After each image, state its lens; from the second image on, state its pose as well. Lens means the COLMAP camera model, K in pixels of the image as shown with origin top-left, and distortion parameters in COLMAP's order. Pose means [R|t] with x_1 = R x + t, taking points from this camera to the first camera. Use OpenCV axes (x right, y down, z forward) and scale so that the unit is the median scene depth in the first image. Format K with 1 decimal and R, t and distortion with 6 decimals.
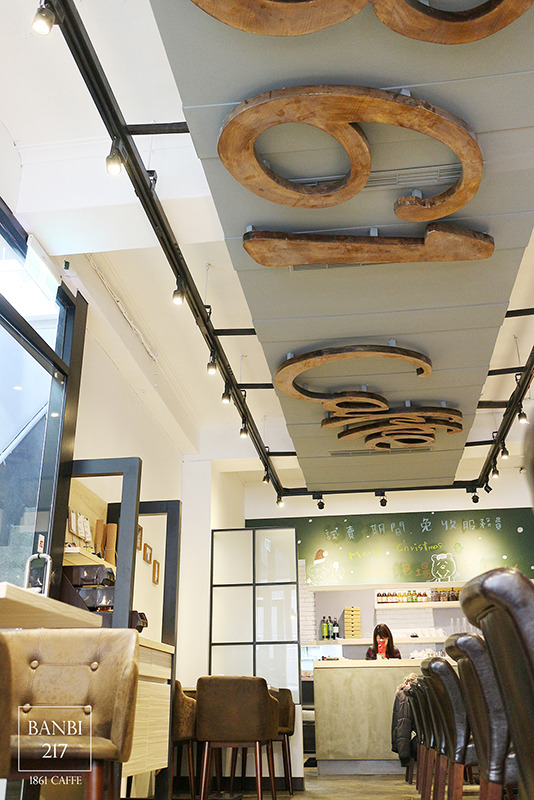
lens RADIAL K [[769.7, 0, 267.0], [0, 769.7, 400.0], [0, 0, 1]] dist [-0.003240, 0.008778]
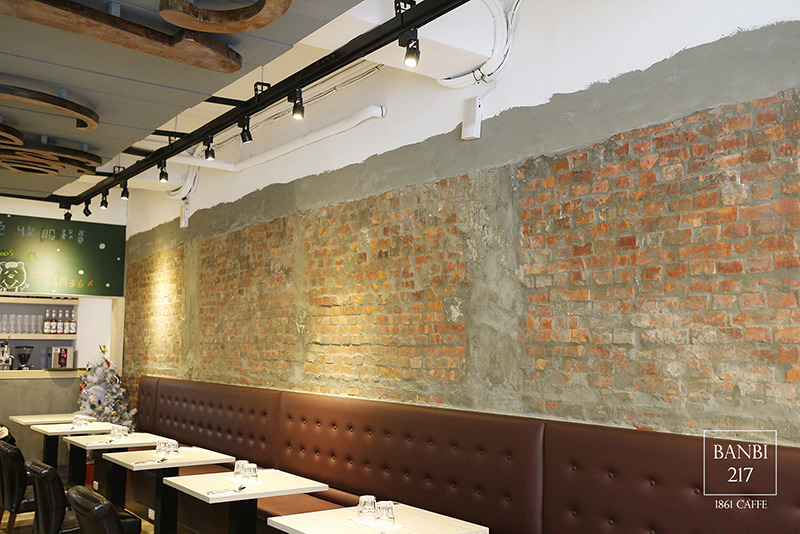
lens RADIAL K [[769.7, 0, 389.2], [0, 769.7, 267.8], [0, 0, 1]] dist [-0.003240, 0.008778]
pose [[0.718668, 0.086494, 0.689953, -0.078016], [-0.283595, 0.942420, 0.177254, -0.079478], [-0.634894, -0.323054, 0.701816, 0.074566]]
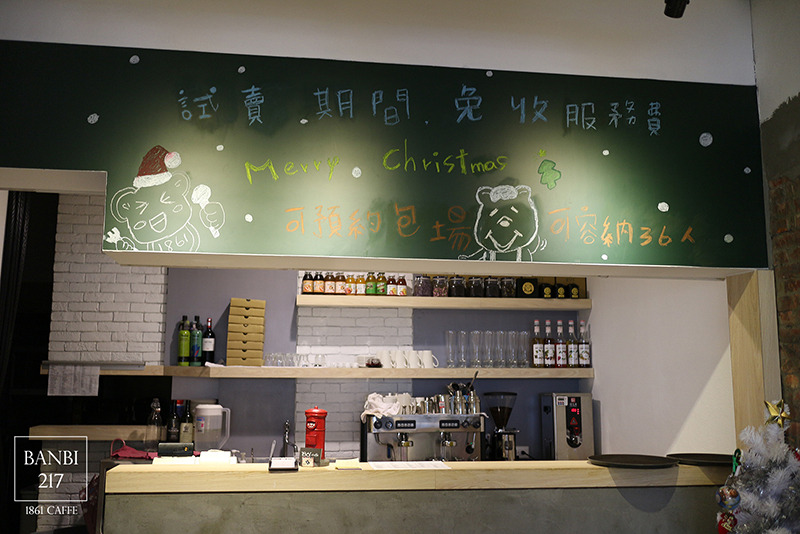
lens RADIAL K [[769.7, 0, 389.2], [0, 769.7, 267.8], [0, 0, 1]] dist [-0.003240, 0.008778]
pose [[0.961167, 0.051914, 0.271039, 0.078243], [-0.119482, 0.963605, 0.239145, 0.153970], [-0.248760, -0.262242, 0.932388, 0.654166]]
